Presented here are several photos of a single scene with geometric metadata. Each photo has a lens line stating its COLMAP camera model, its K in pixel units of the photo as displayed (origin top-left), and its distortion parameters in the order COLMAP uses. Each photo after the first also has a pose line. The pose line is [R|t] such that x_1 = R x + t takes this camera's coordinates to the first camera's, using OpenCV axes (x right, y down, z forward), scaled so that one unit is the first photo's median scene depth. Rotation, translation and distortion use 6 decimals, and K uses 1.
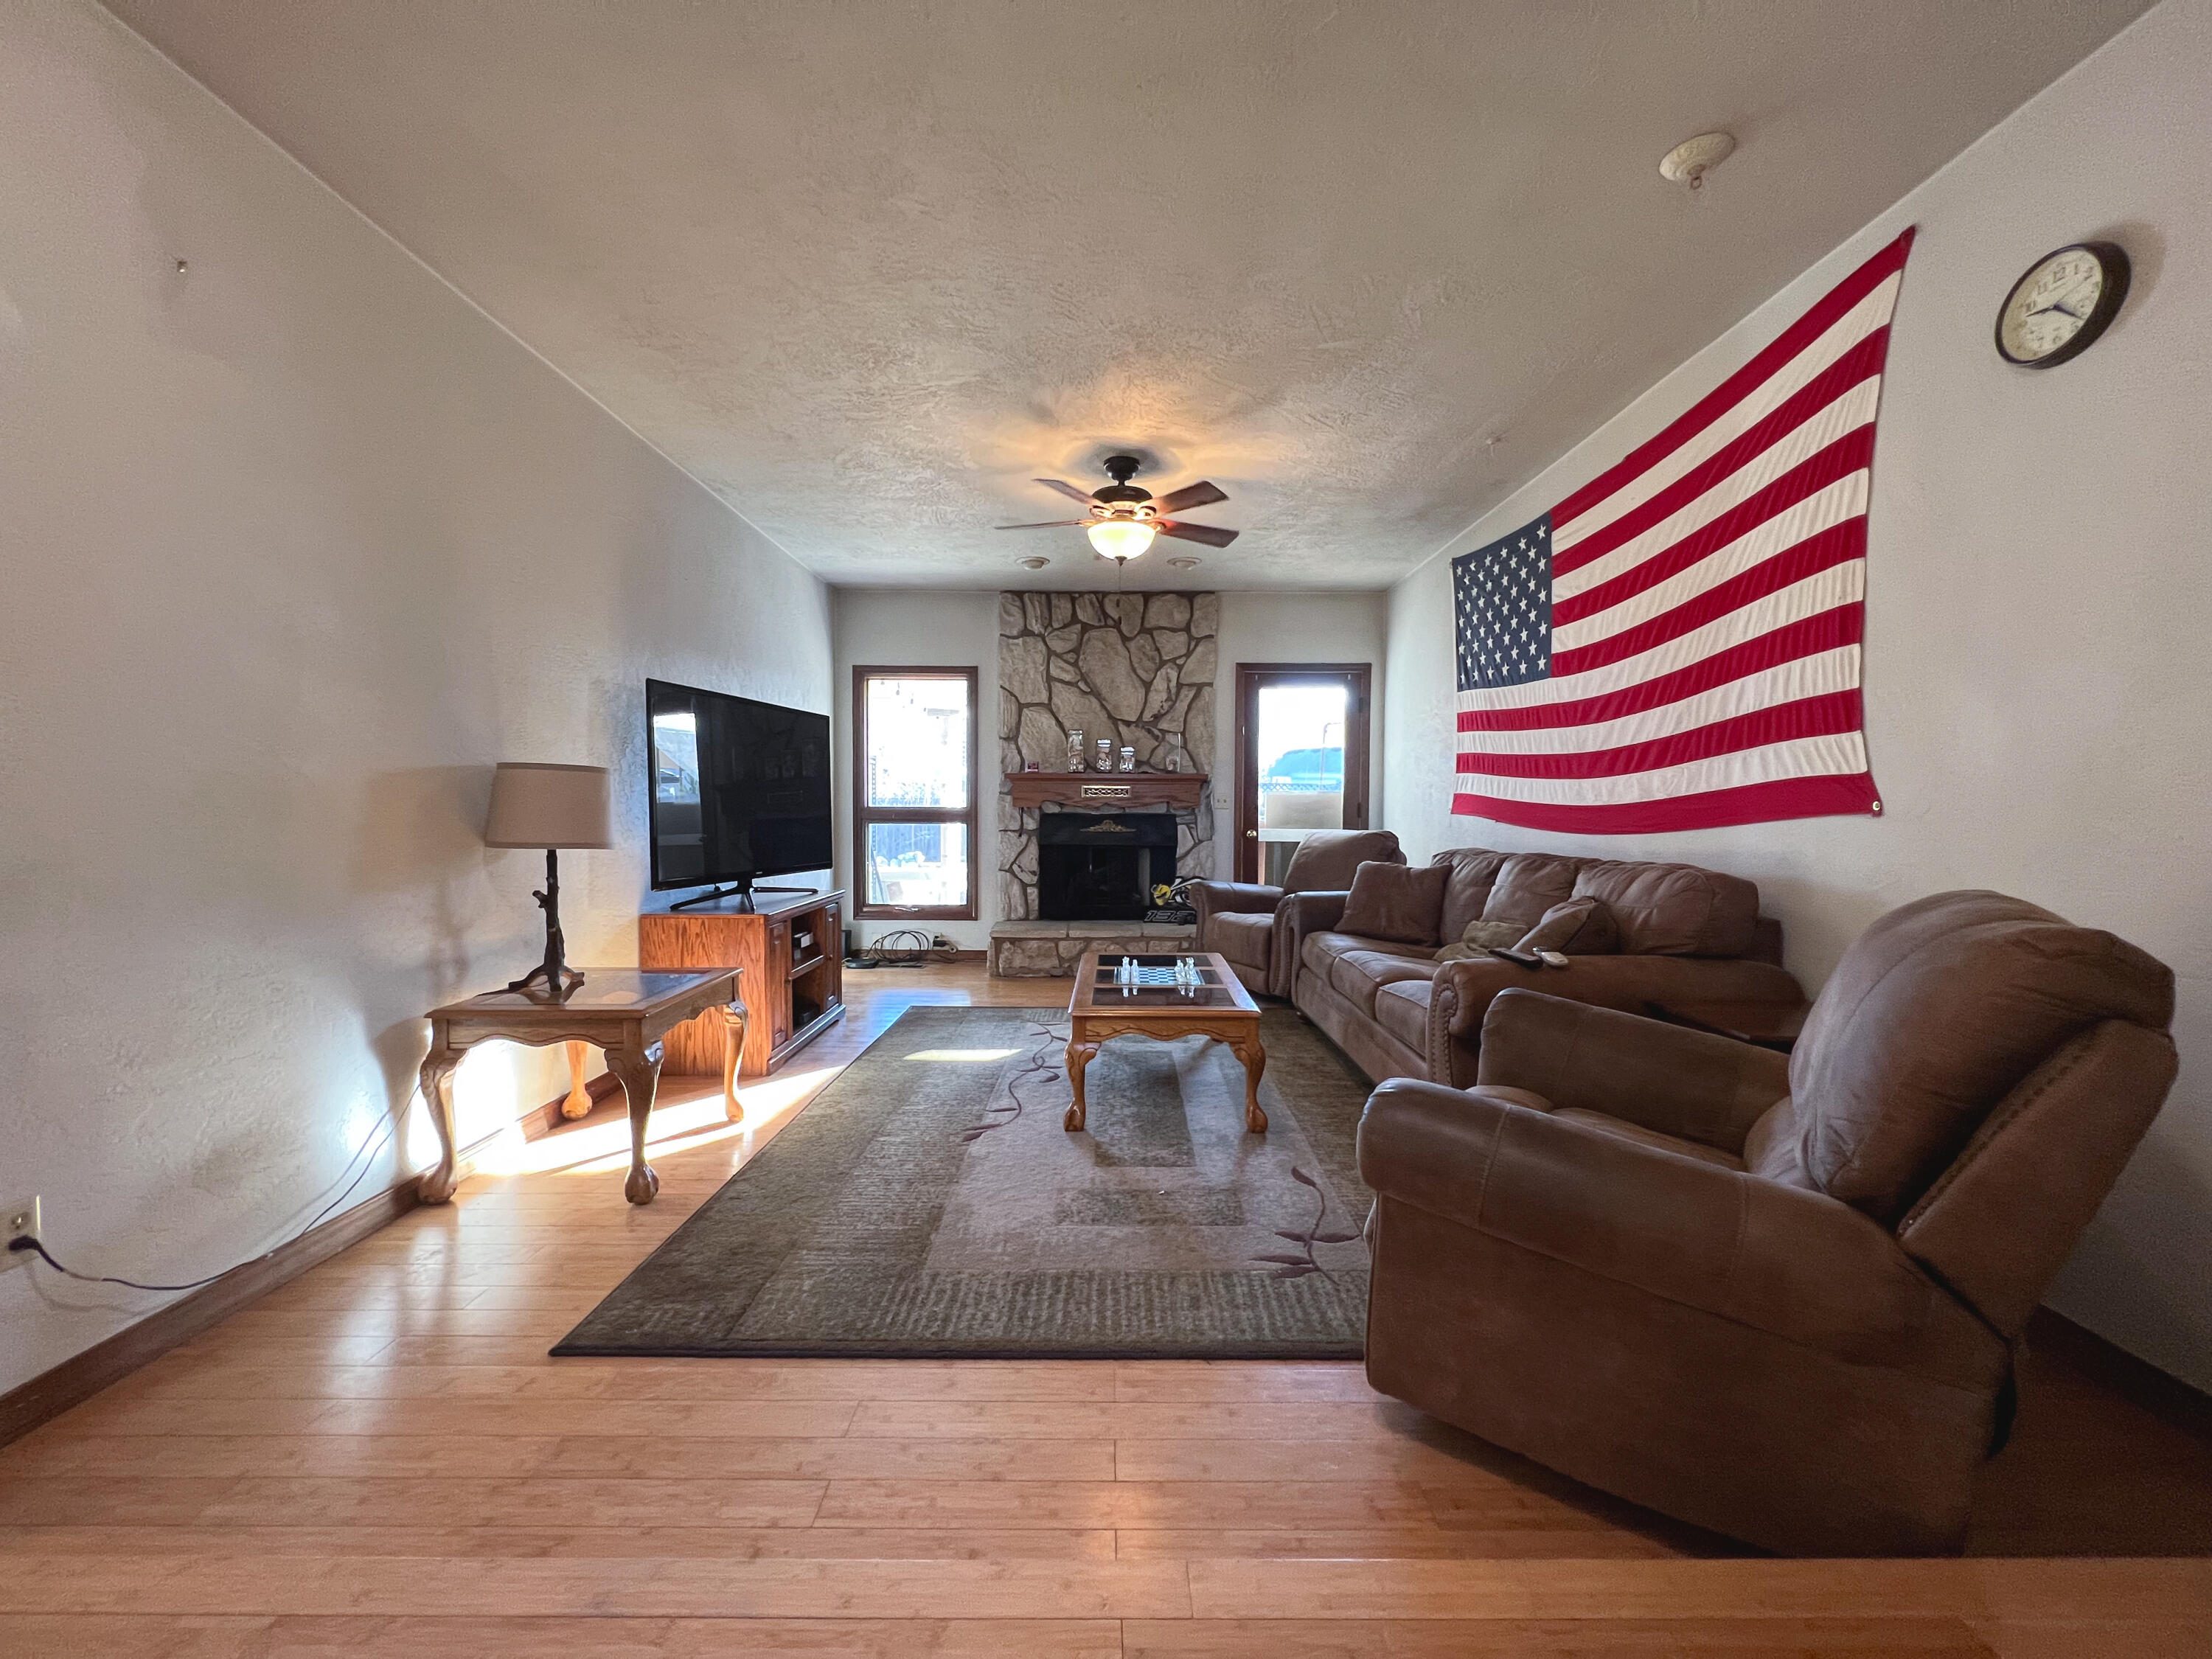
lens RADIAL K [[871.6, 0, 1103.9], [0, 871.6, 830.1], [0, 0, 1]] dist [-0.001747, 0.000501]
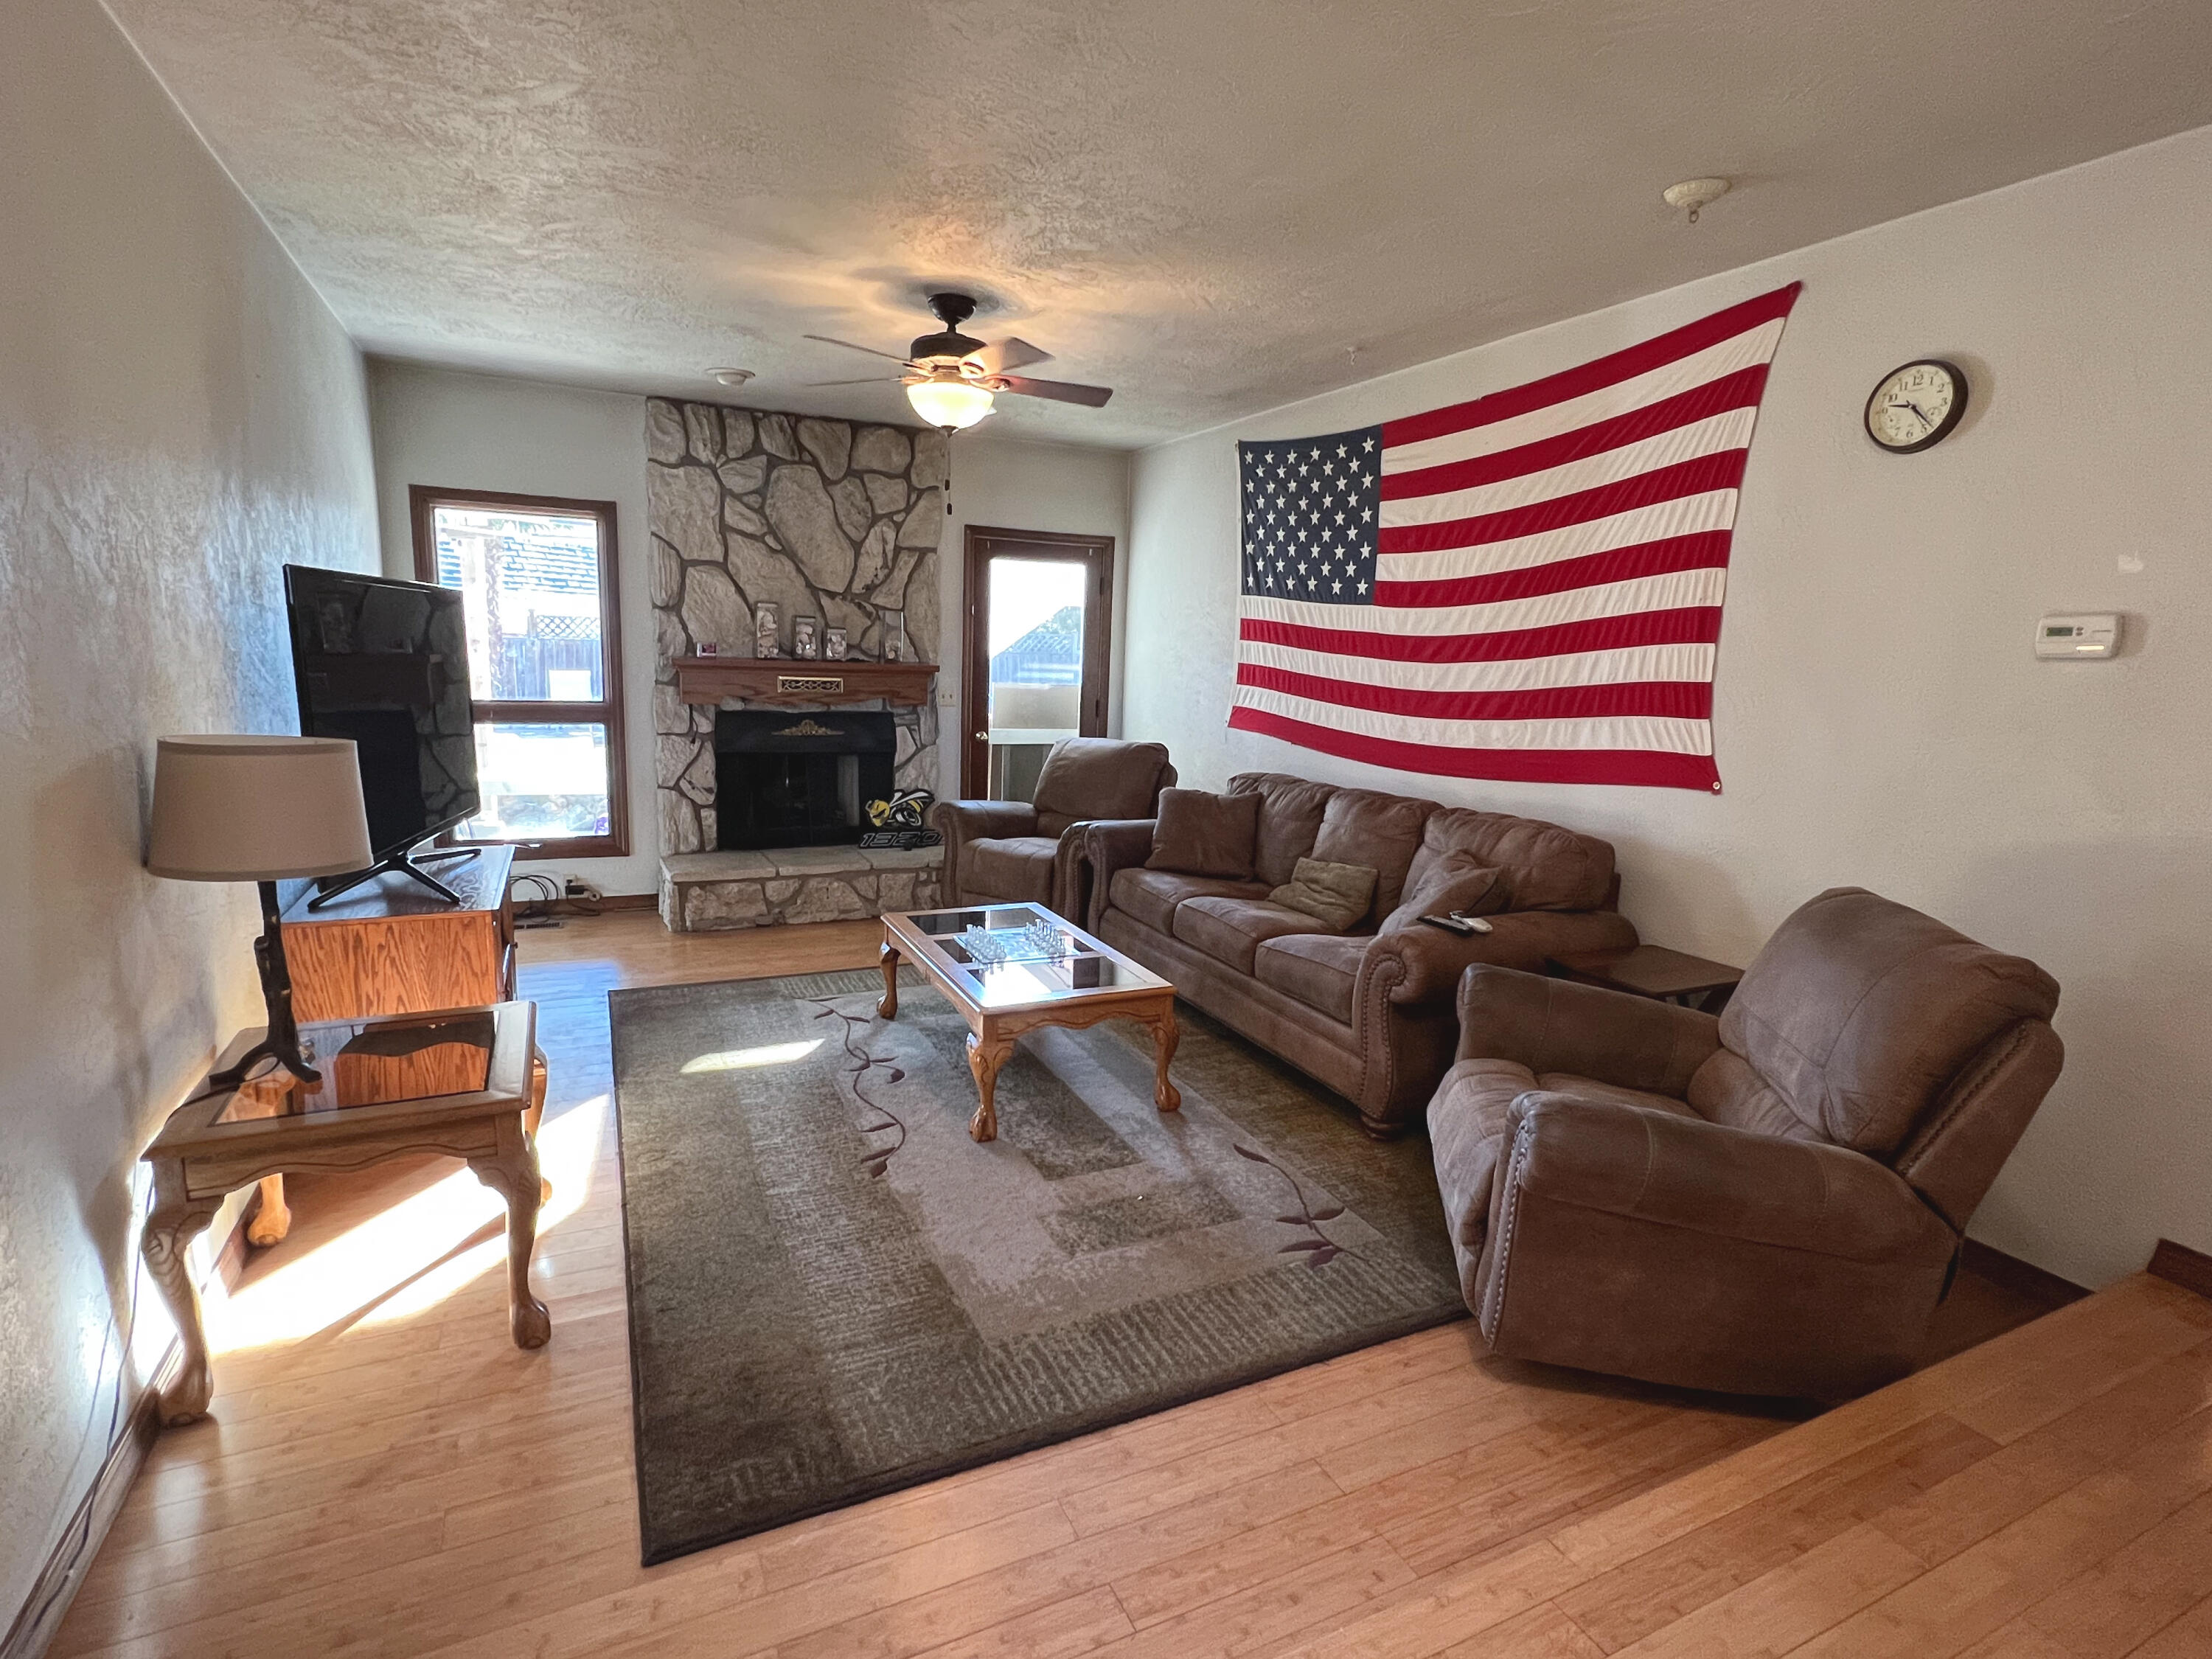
lens RADIAL K [[1082.0, 0, 1106.0], [0, 1082.0, 829.5], [0, 0, 1]] dist [0.003241, 0.000280]
pose [[0.903937, -0.042680, 0.425531, -0.223858], [-0.018509, 0.990171, 0.138631, -0.070448], [-0.427265, -0.133190, 0.894262, 0.010291]]
